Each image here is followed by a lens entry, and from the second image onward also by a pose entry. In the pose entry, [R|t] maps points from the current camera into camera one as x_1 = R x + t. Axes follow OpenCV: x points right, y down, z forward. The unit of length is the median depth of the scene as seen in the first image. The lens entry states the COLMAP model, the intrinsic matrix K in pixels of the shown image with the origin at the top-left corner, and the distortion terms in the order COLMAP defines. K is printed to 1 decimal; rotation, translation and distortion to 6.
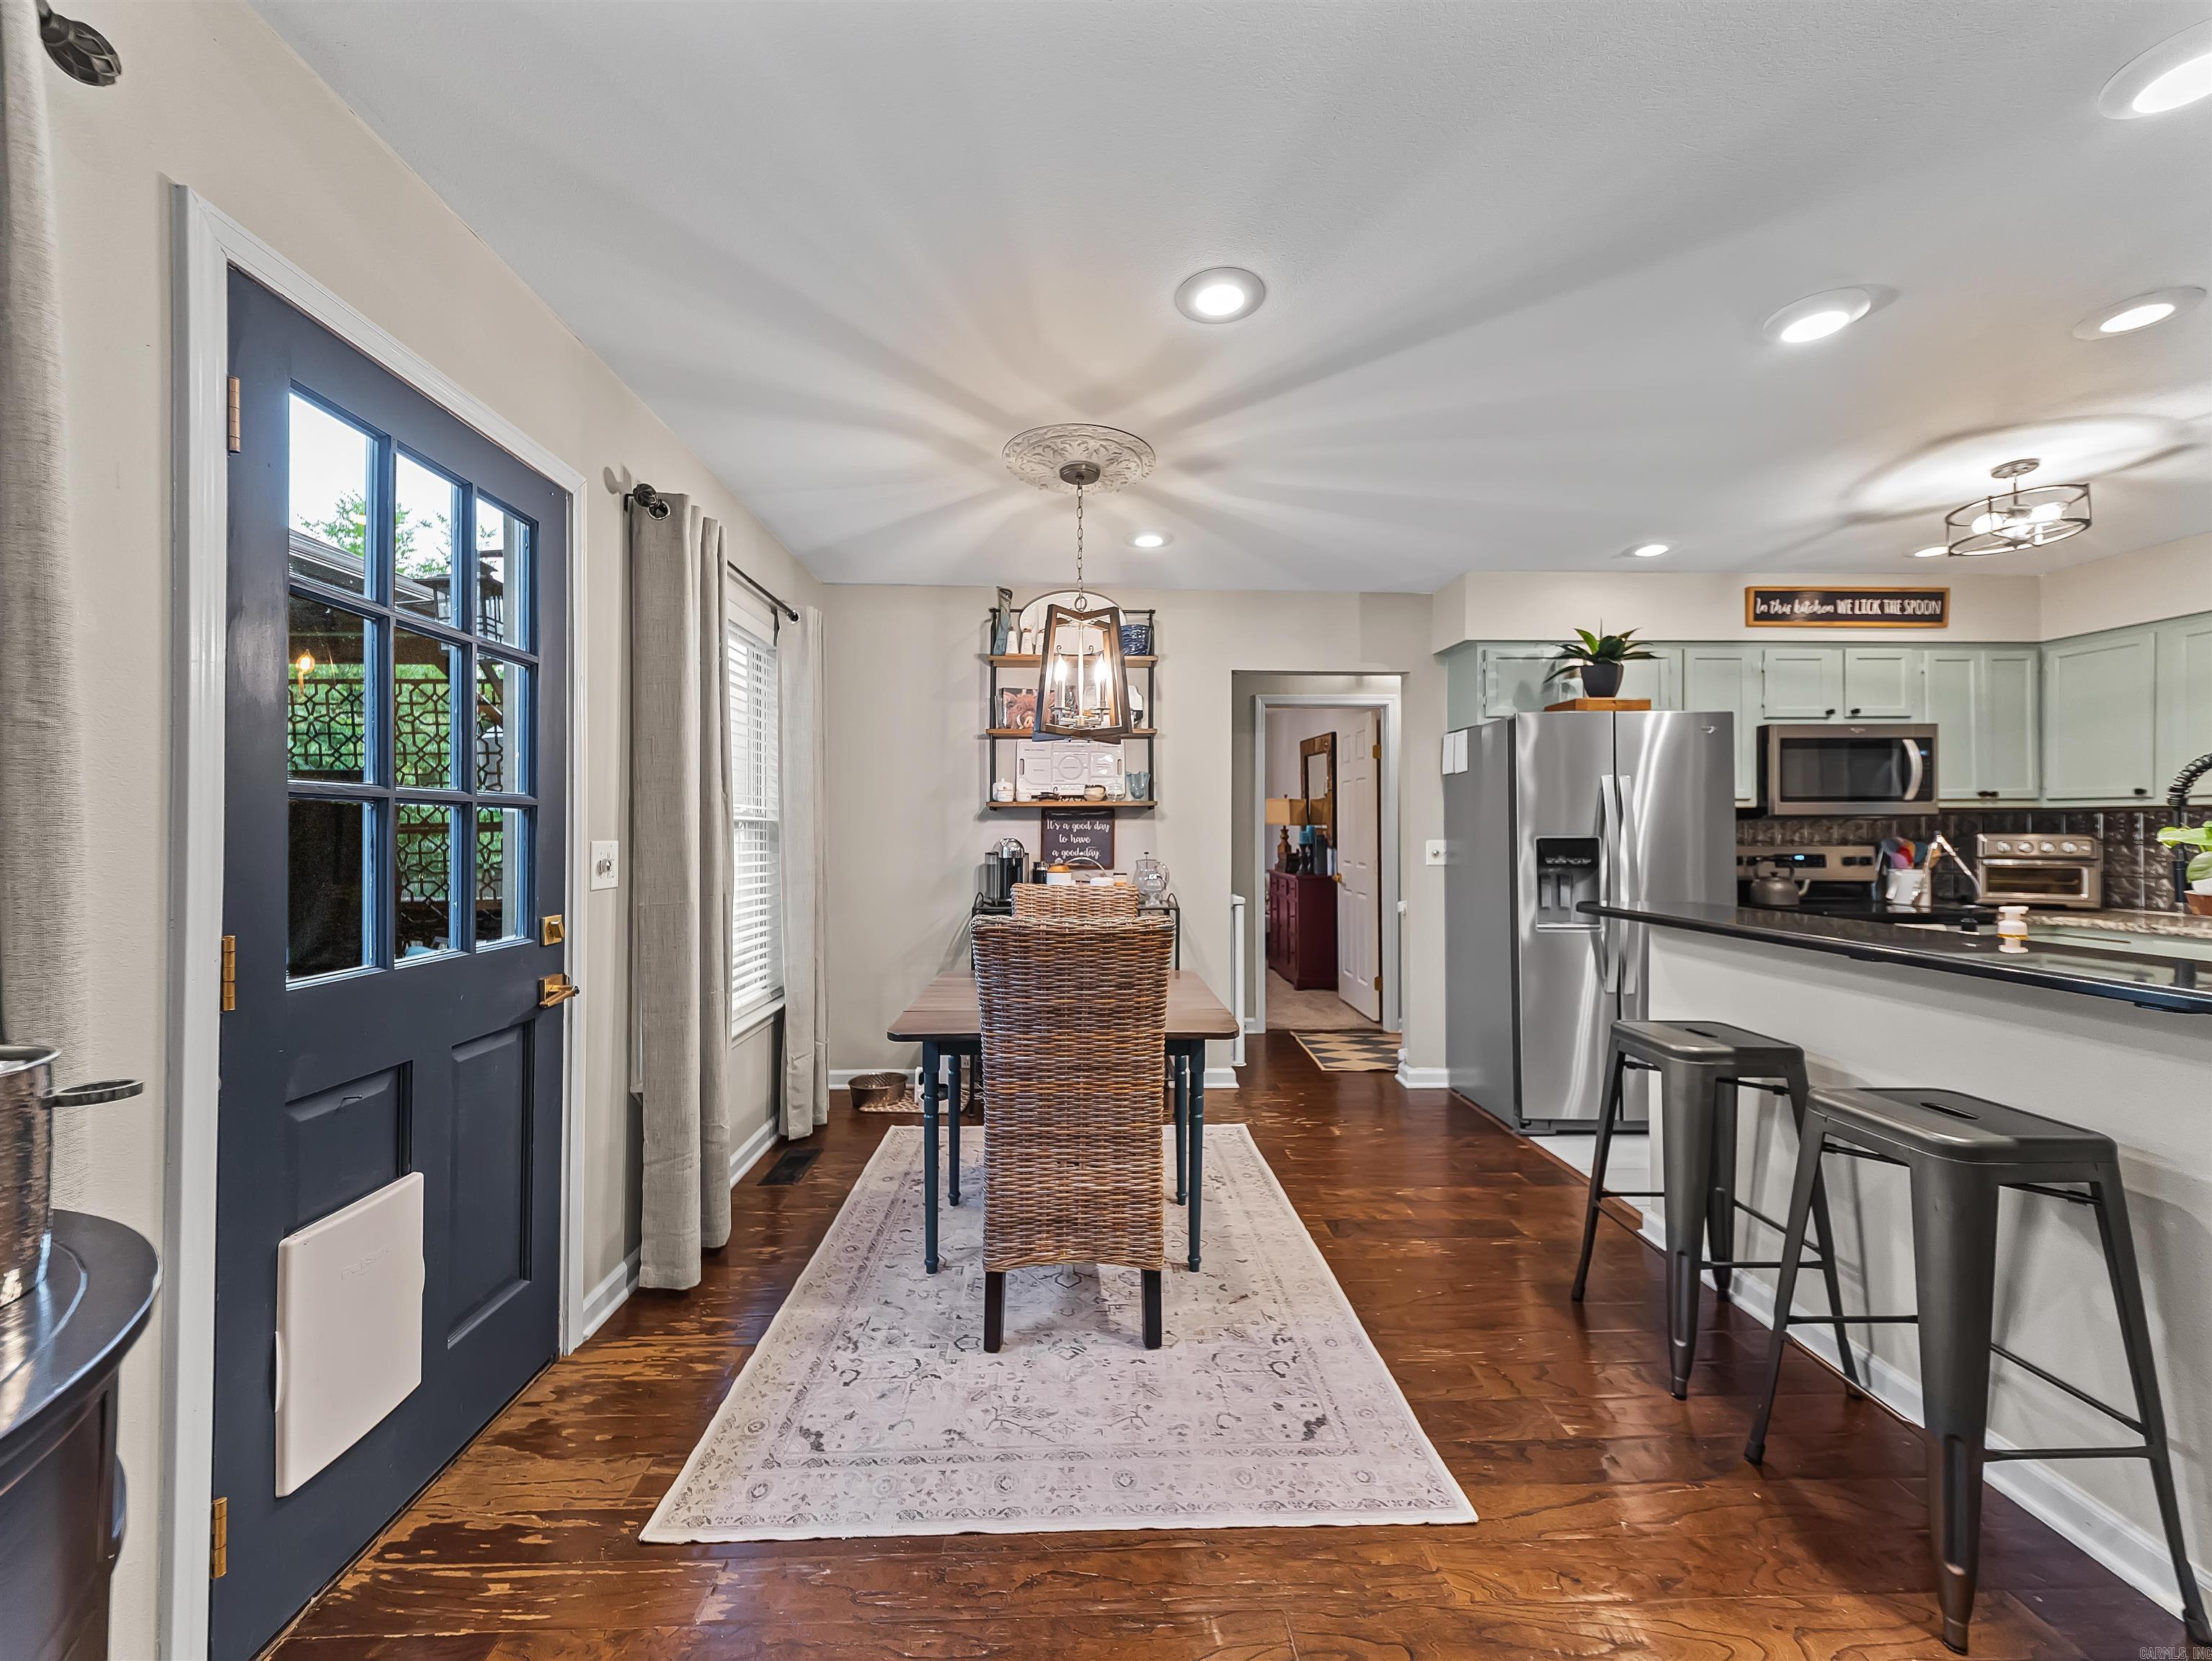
lens RADIAL K [[853.4, 0, 1102.5], [0, 853.4, 832.2], [0, 0, 1]] dist [0.029592, -0.009400]
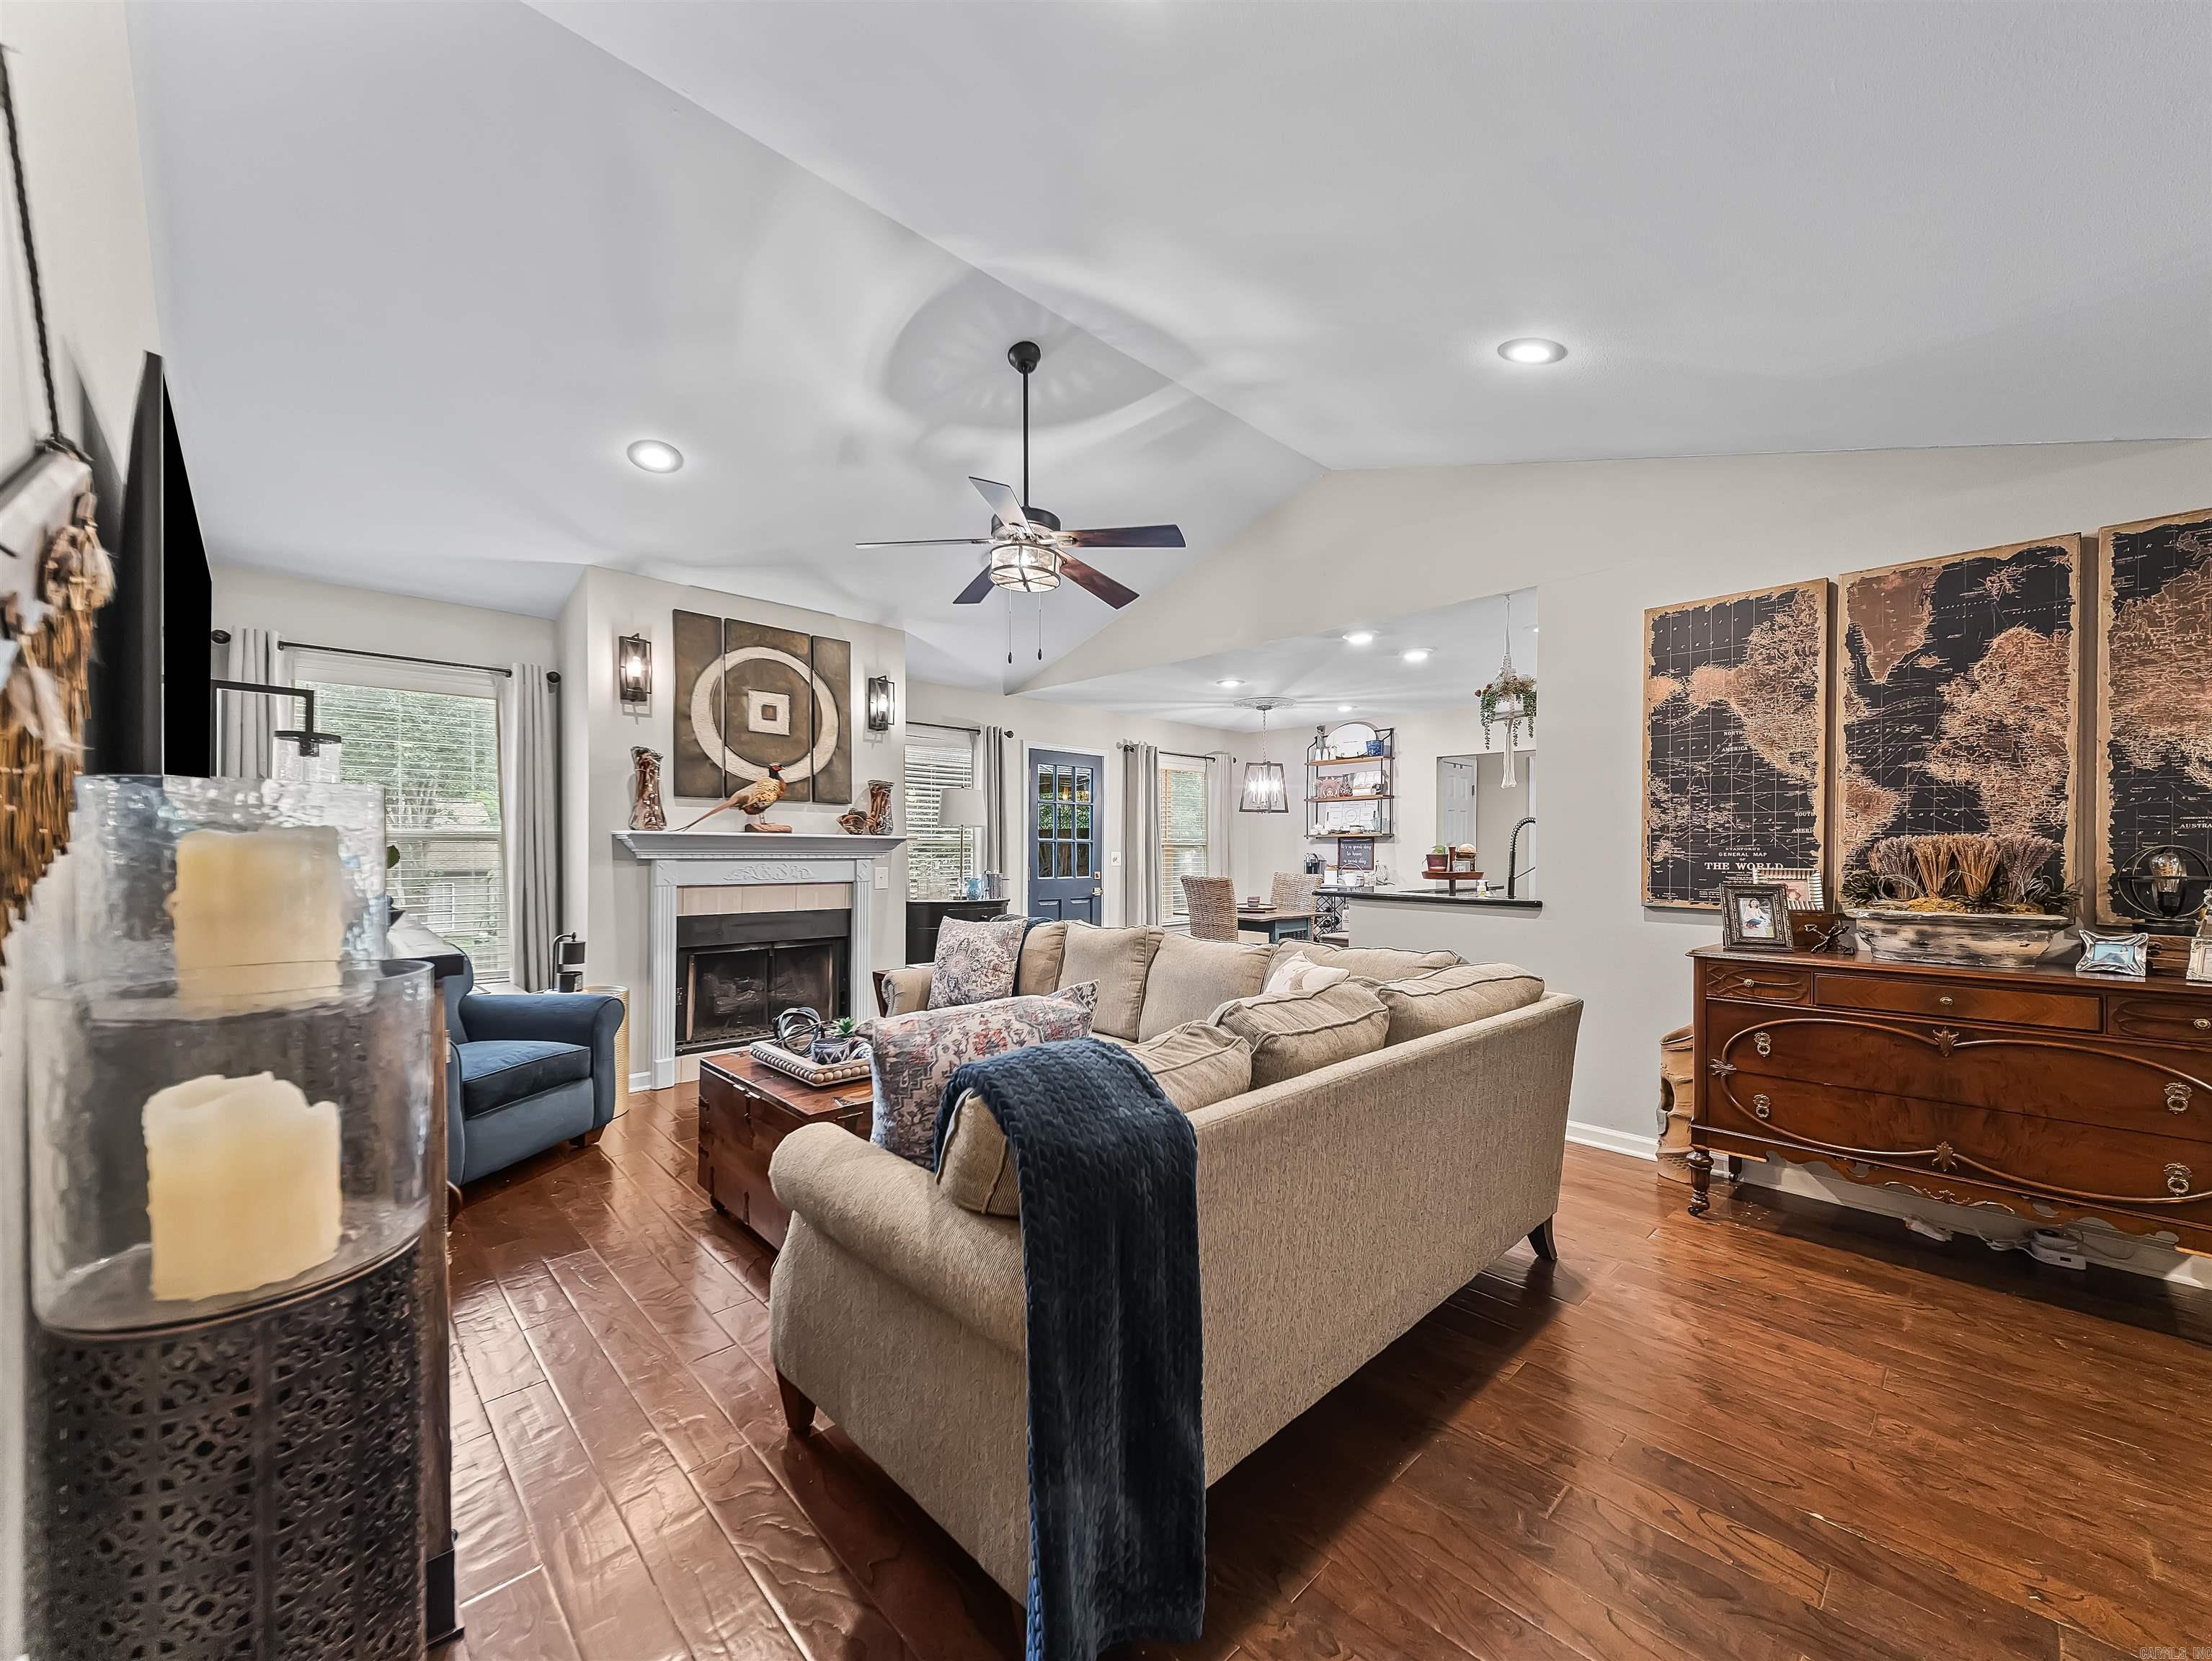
lens RADIAL K [[853.4, 0, 1104.8], [0, 853.4, 848.6], [0, 0, 1]] dist [0.029592, -0.009400]
pose [[0.664465, -0.000132, -0.747319, 1.067505], [-0.001670, 0.999997, -0.001661, 0.000937], [0.747317, 0.002351, 0.664463, -0.706321]]
